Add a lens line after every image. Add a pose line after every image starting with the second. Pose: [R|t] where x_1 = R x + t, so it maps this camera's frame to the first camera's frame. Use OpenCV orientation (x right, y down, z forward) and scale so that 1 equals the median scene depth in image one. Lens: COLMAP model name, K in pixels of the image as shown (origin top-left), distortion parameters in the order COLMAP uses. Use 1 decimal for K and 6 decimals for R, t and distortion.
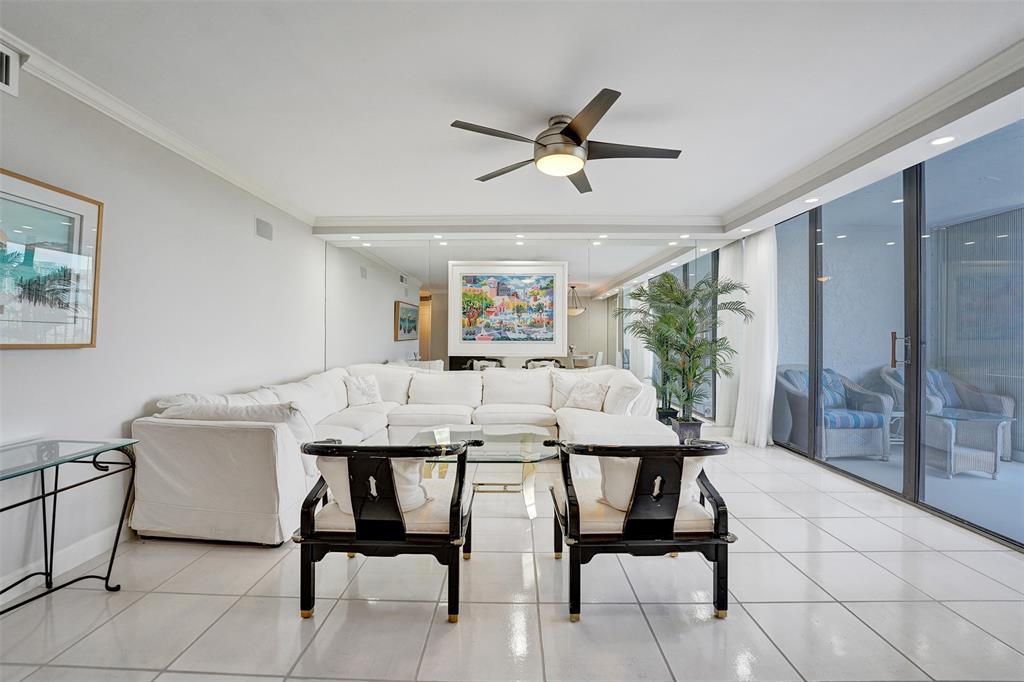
lens RADIAL K [[424.7, 0, 501.9], [0, 424.7, 335.3], [0, 0, 1]] dist [-0.025845, 0.000635]
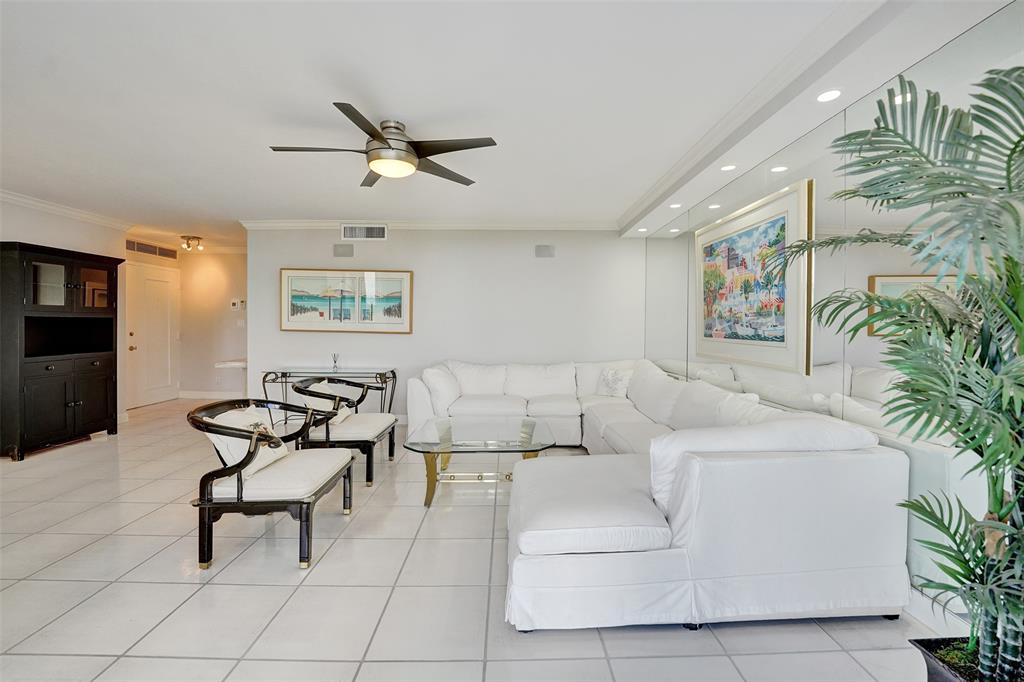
lens RADIAL K [[429.5, 0, 528.8], [0, 429.5, 331.7], [0, 0, 1]] dist [-0.041247, -0.000146]
pose [[0.054910, 0.011961, -0.998420, 0.638436], [-0.003246, 0.999925, 0.011801, -0.004784], [0.998486, 0.002593, 0.054945, 0.686251]]
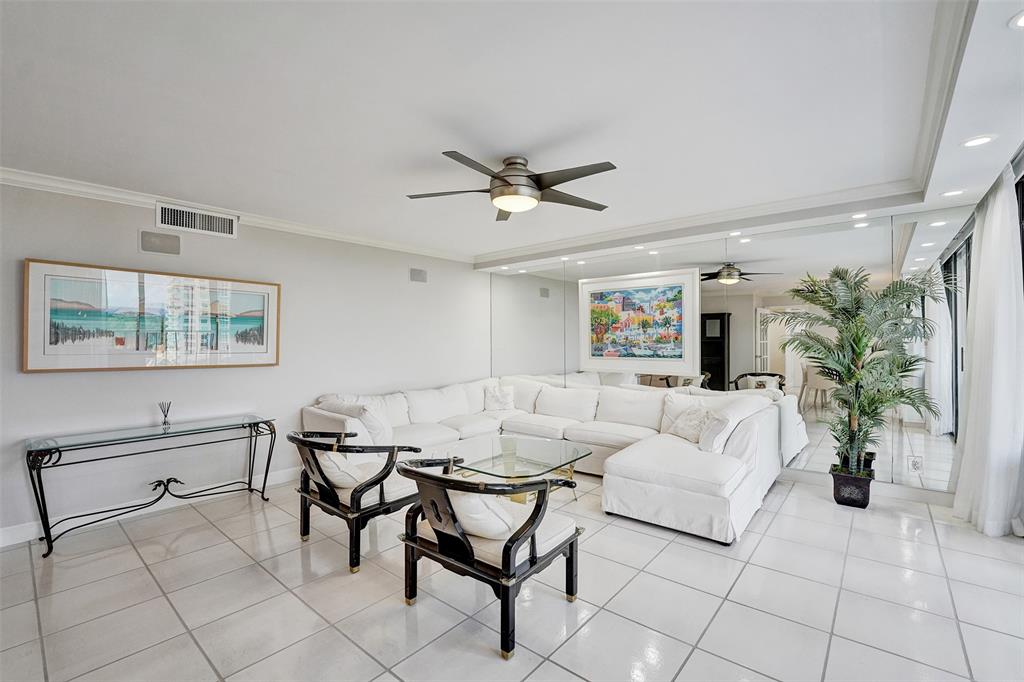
lens RADIAL K [[429.4, 0, 517.9], [0, 429.4, 343.6], [0, 0, 1]] dist [-0.011225, -0.000045]
pose [[0.783821, -0.003326, -0.620977, 0.424845], [0.010741, 0.999909, 0.008202, -0.030075], [0.620893, -0.013099, 0.783786, 0.082503]]
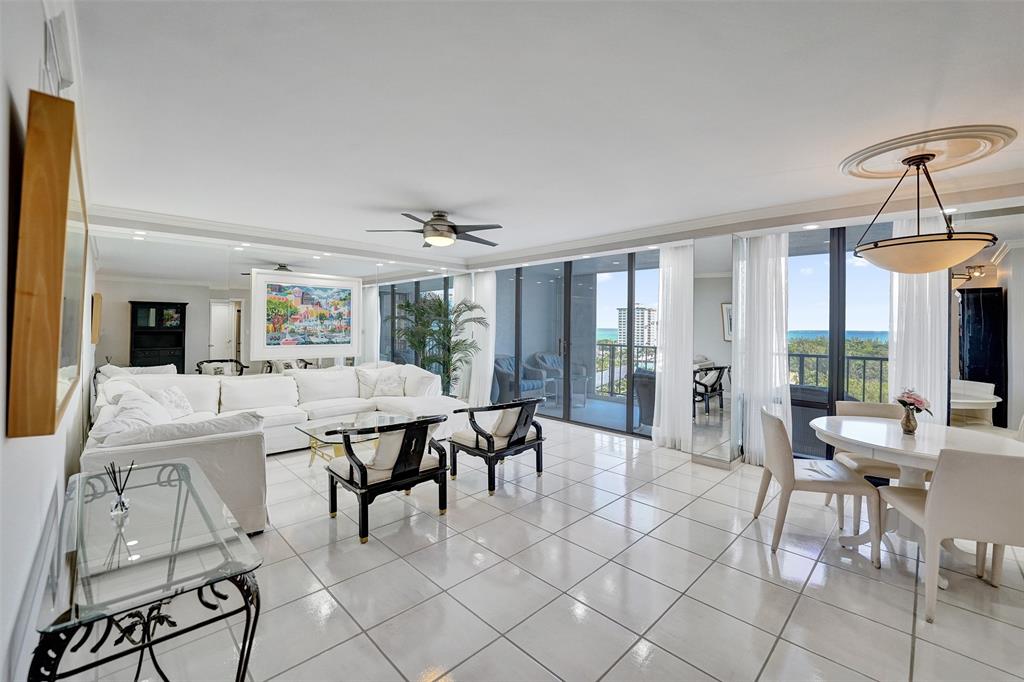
lens RADIAL K [[423.0, 0, 514.3], [0, 423.0, 325.5], [0, 0, 1]] dist [-0.023476, 0.000084]
pose [[0.690957, 0.004538, 0.722882, -0.434652], [-0.008643, 0.999961, 0.001984, -0.046184], [-0.722845, -0.007618, 0.690969, -0.162821]]
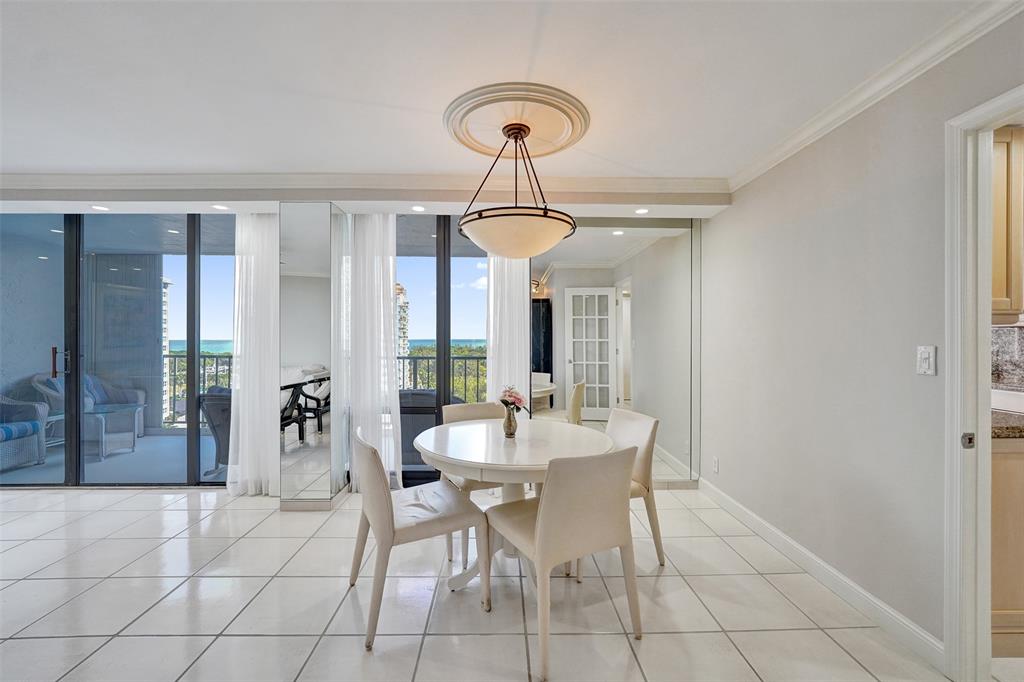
lens RADIAL K [[418.1, 0, 507.8], [0, 418.1, 338.4], [0, 0, 1]] dist [-0.006552, 0.000102]
pose [[-0.043701, -0.003248, 0.999039, -0.173432], [-0.001426, 0.999994, 0.003188, -0.023948], [-0.999044, -0.001285, -0.043705, -0.139418]]
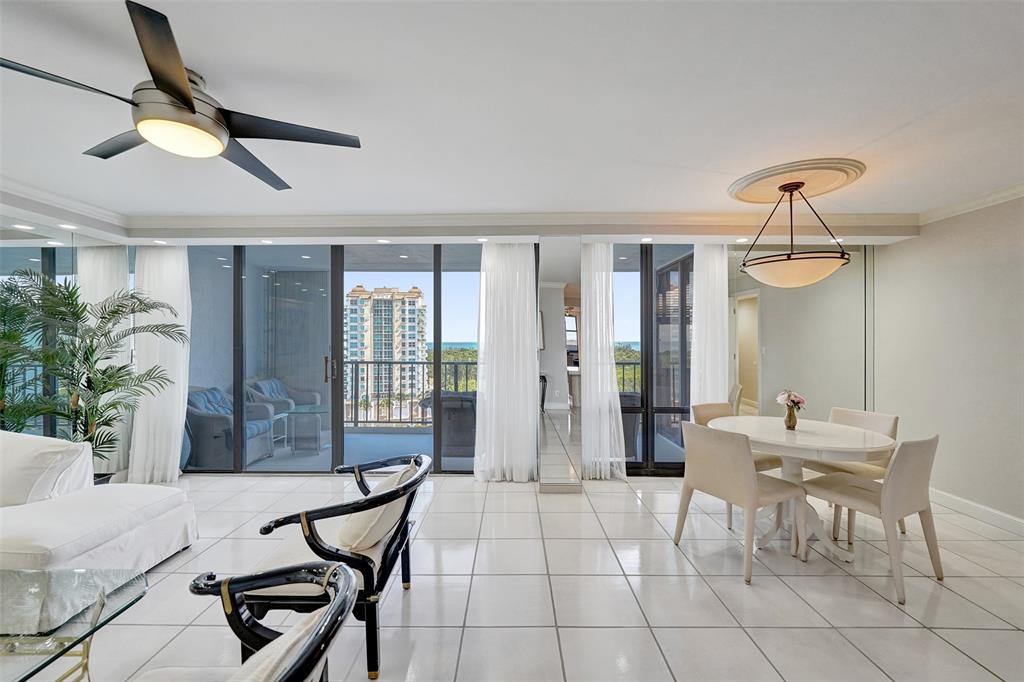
lens RADIAL K [[418.1, 0, 507.8], [0, 418.1, 338.4], [0, 0, 1]] dist [-0.006552, 0.000102]
pose [[-0.021459, 0.002913, 0.999765, -0.290973], [0.001053, 0.999995, -0.002891, -0.040110], [-0.999769, 0.000990, -0.021462, 0.263387]]
